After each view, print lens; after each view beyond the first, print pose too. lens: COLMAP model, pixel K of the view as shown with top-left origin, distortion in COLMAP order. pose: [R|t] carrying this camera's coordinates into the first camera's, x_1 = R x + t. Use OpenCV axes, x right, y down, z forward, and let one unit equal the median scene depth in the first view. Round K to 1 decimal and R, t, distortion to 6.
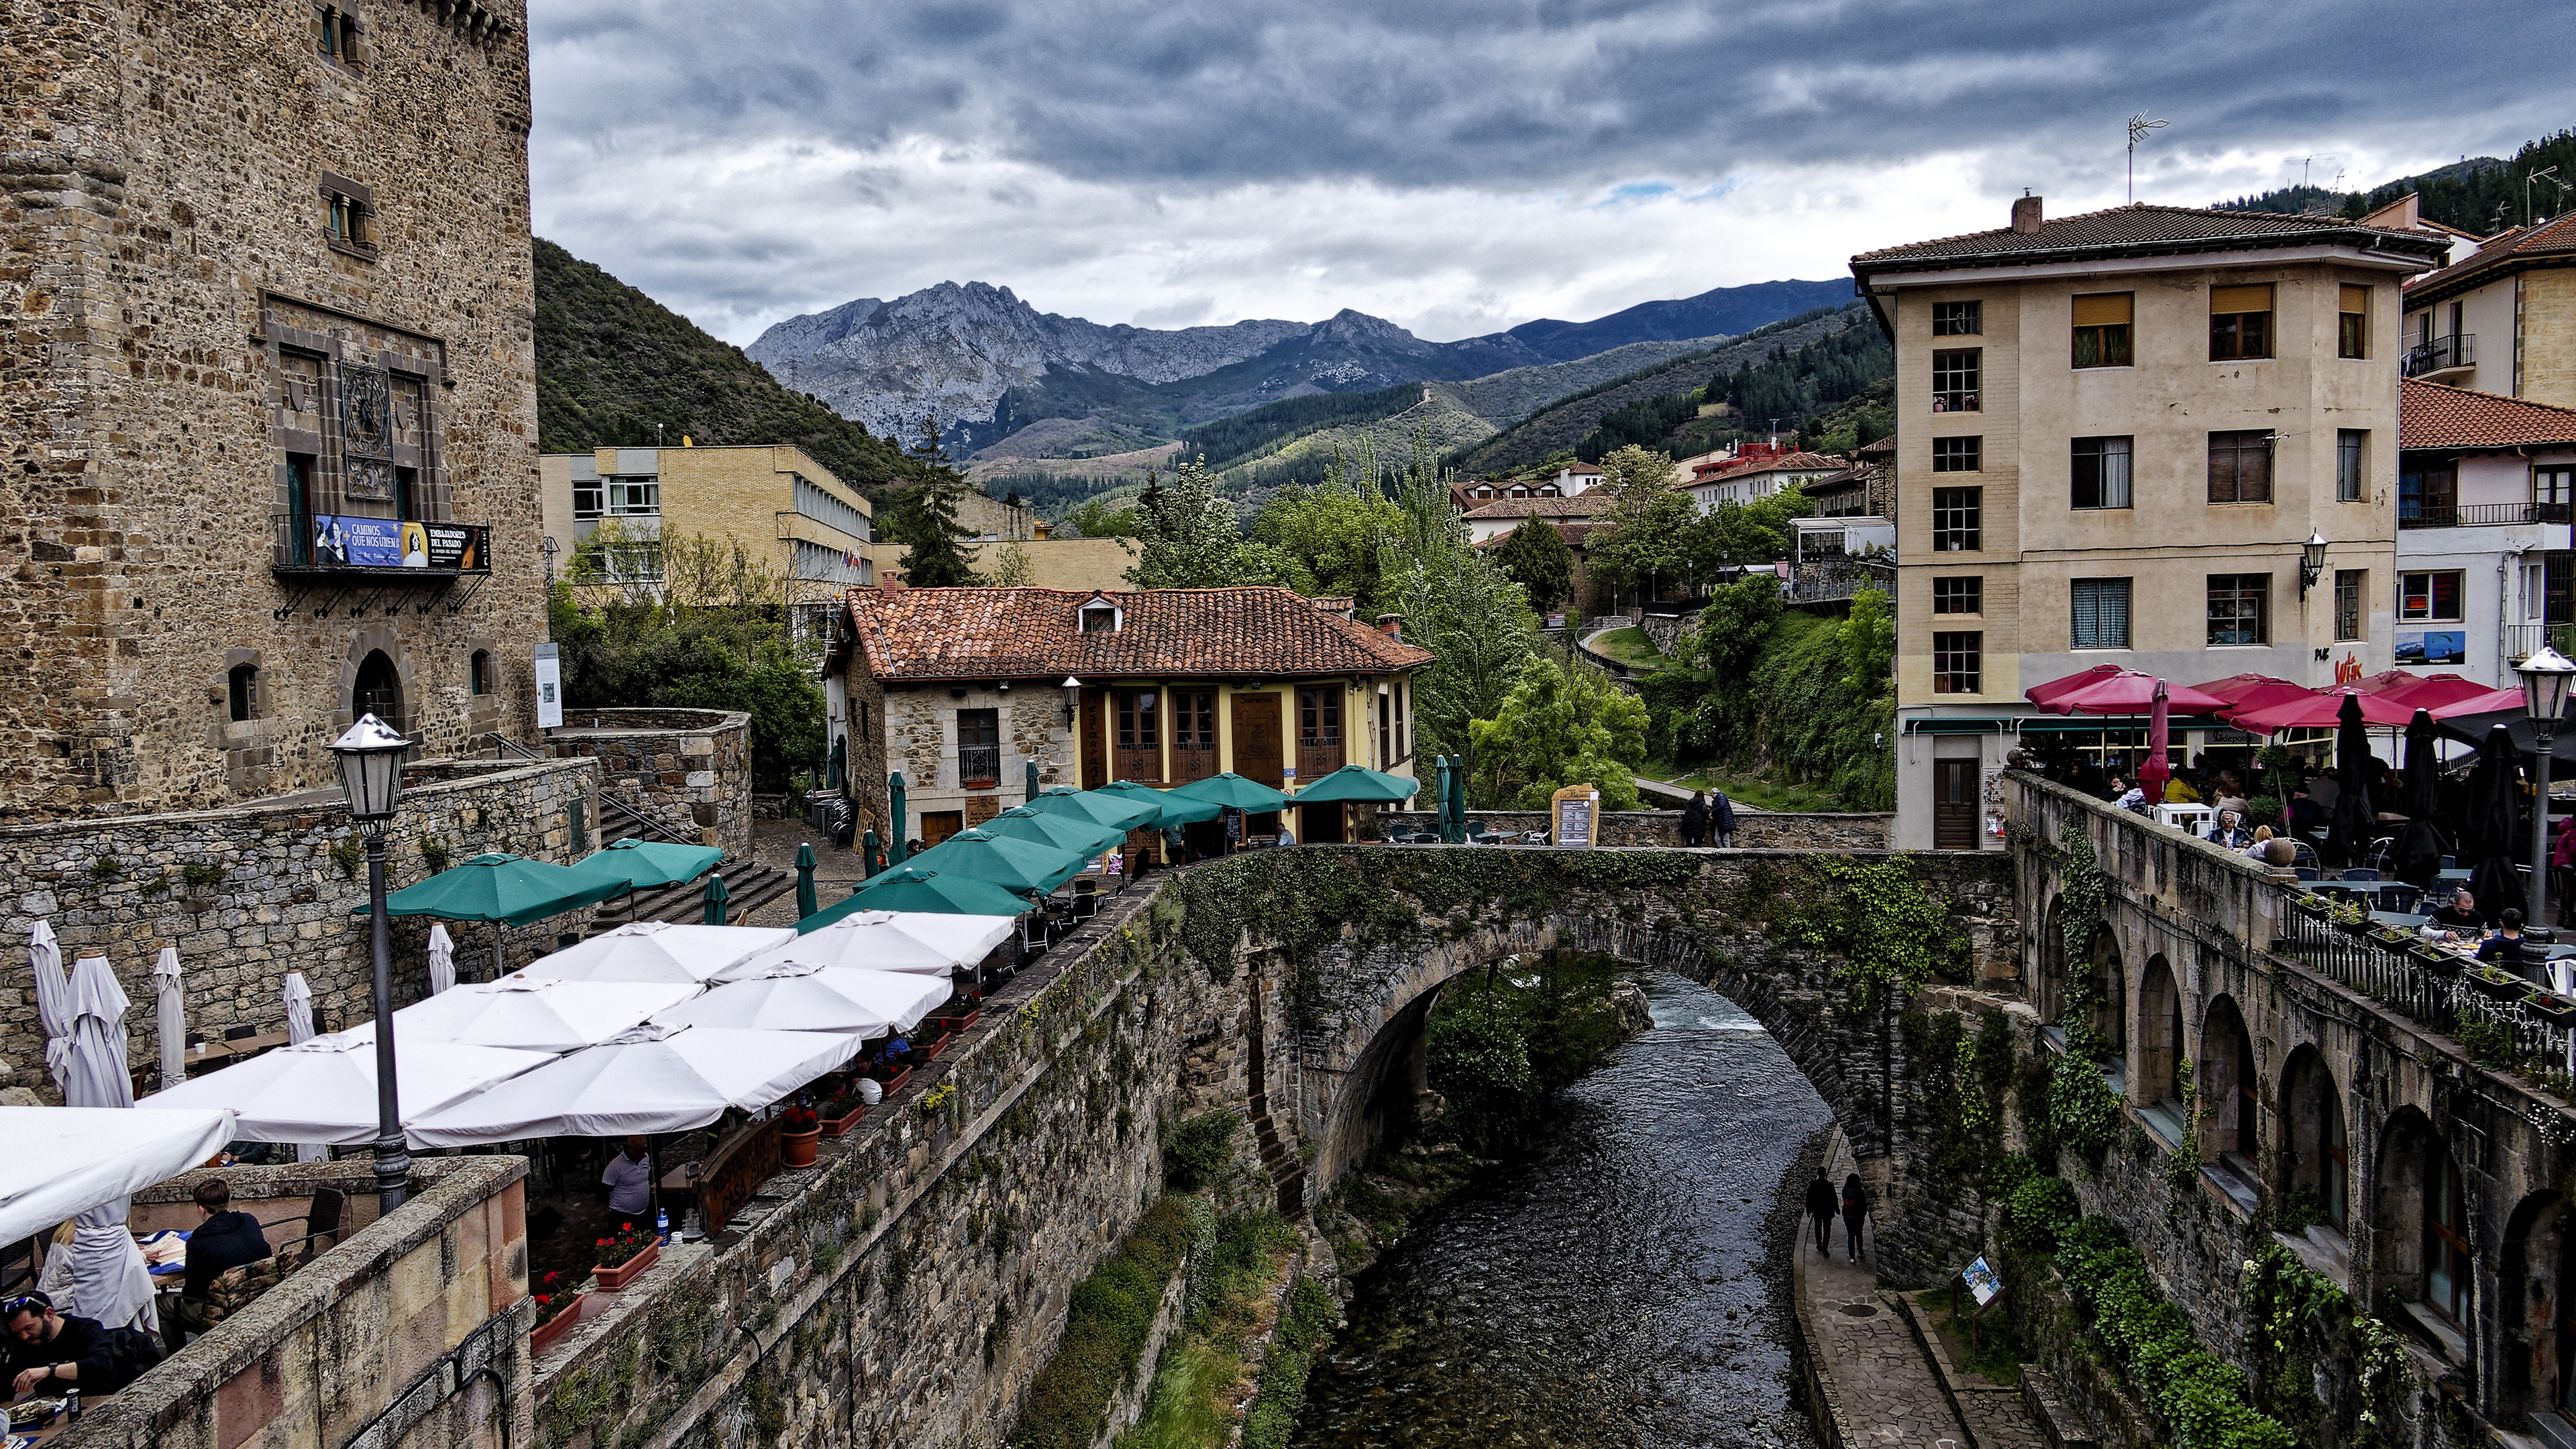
lens RADIAL K [[1893.1, 0, 1311.3], [0, 1893.1, 730.8], [0, 0, 1]] dist [0.029977, -0.005084]
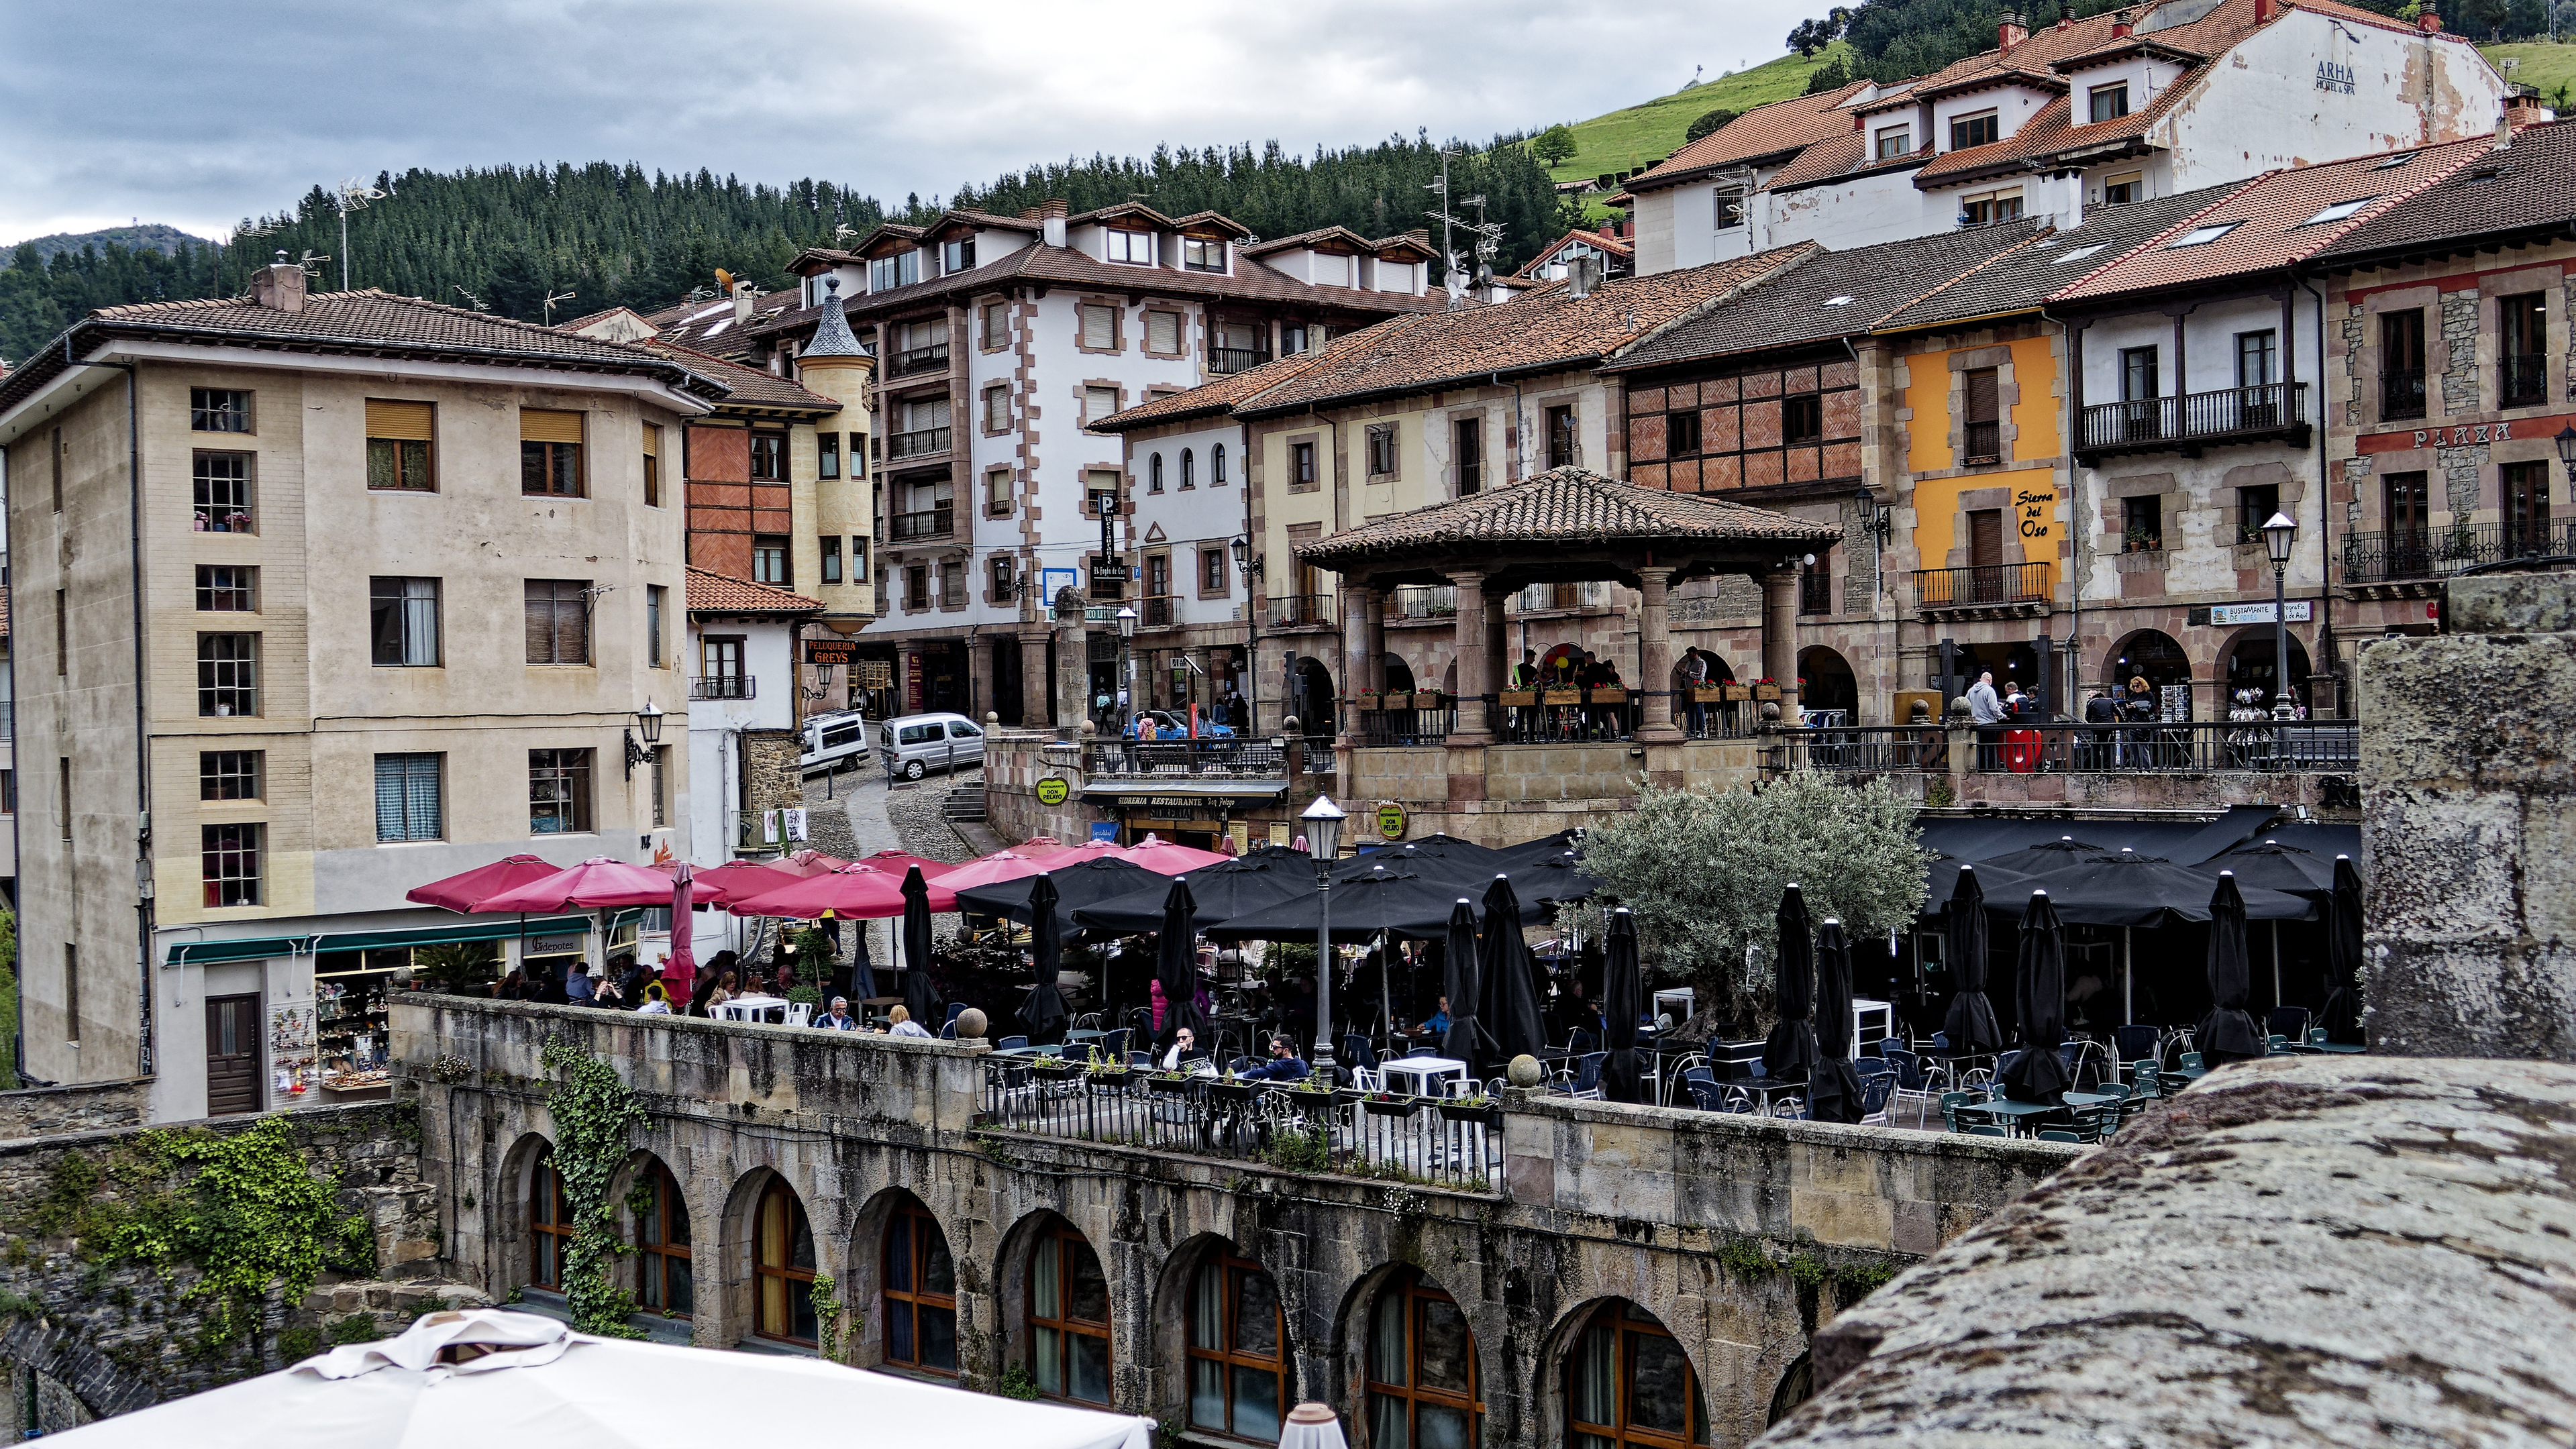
lens RADIAL K [[3013.0, 0, 1167.6], [0, 3013.0, 738.0], [0, 0, 1]] dist [-0.004574, 0.000000]
pose [[0.590056, 0.010703, 0.807292, -0.429382], [0.067935, 0.995708, -0.062855, 0.014673], [-0.804499, 0.091932, 0.586796, 0.007578]]
